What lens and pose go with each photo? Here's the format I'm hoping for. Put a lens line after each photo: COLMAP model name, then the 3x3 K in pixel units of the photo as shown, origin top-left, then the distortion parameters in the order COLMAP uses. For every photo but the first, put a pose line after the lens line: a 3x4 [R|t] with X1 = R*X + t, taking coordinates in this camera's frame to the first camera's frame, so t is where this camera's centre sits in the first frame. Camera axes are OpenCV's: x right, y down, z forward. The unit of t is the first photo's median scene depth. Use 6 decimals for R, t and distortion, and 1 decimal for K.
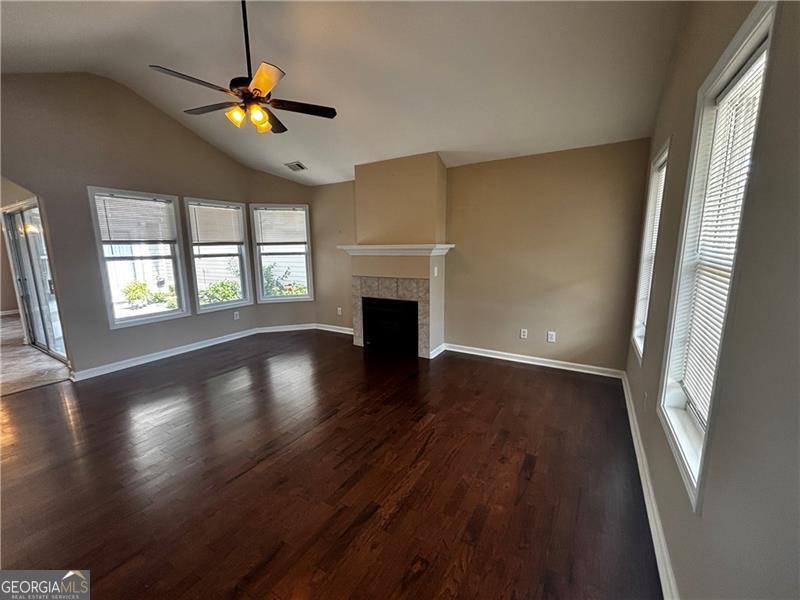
lens RADIAL K [[325.9, 0, 398.0], [0, 325.9, 297.7], [0, 0, 1]] dist [0.003723, -0.000426]
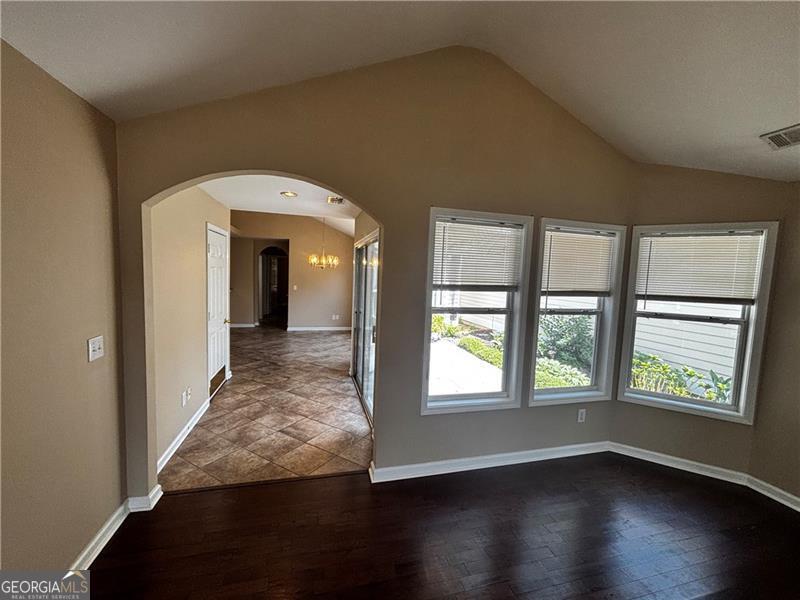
lens RADIAL K [[325.9, 0, 398.0], [0, 325.9, 297.7], [0, 0, 1]] dist [0.003723, -0.000426]
pose [[0.719861, 0.092739, -0.687895, -0.364932], [-0.158020, 0.986907, -0.032312, -0.086186], [0.675892, 0.131961, 0.725090, 0.344062]]
